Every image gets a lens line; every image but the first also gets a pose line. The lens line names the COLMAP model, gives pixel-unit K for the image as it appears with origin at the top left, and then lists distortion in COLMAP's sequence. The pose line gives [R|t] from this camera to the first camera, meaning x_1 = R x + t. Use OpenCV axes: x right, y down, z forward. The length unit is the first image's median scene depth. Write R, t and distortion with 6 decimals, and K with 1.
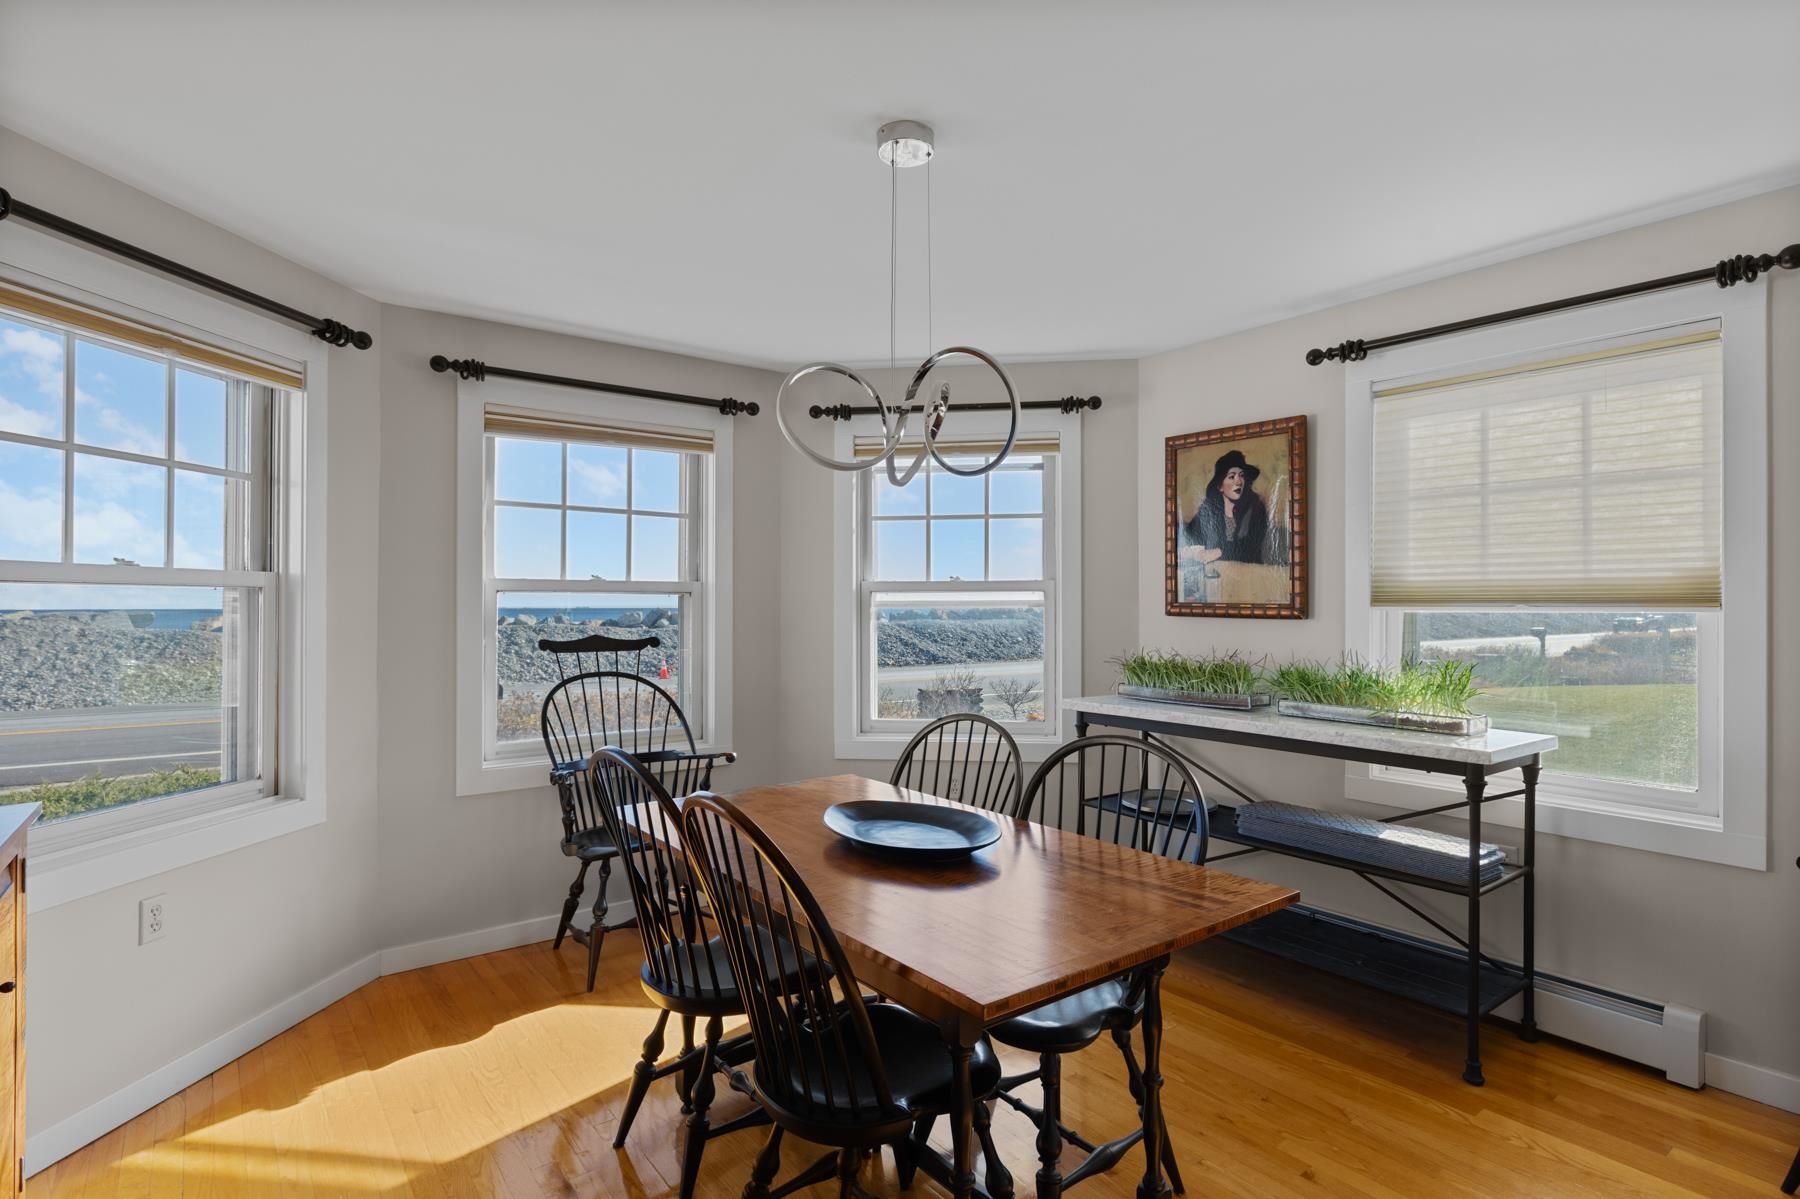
lens RADIAL K [[933.3, 0, 900.0], [0, 933.3, 599.5], [0, 0, 1]] dist [0.006289, 0.000483]
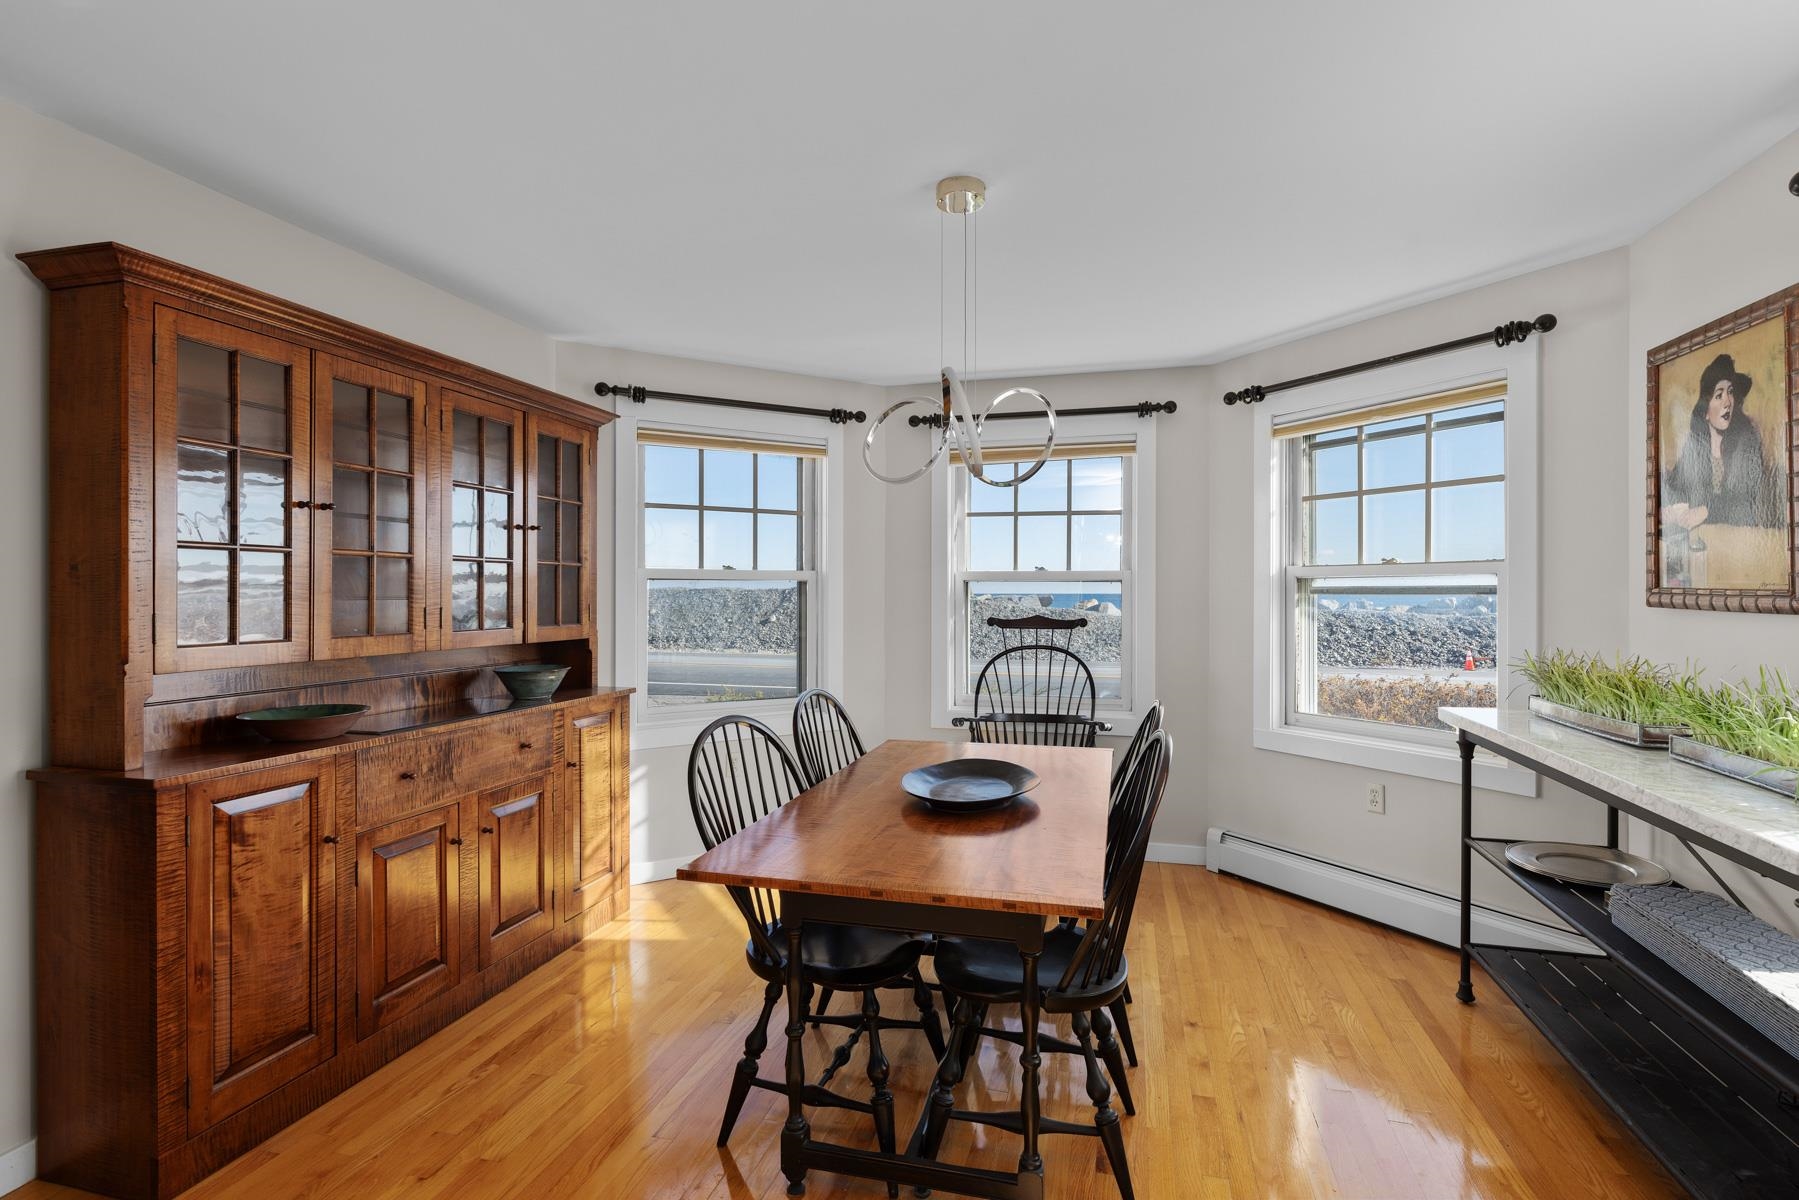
lens RADIAL K [[862.0, 0, 899.5], [0, 862.0, 600.0], [0, 0, 1]] dist [-0.000718, -0.000059]
pose [[0.601953, 0.008349, -0.798488, 0.477337], [0.005029, 0.999886, 0.014246, 0.000520], [0.798515, -0.012591, 0.601843, 0.170036]]
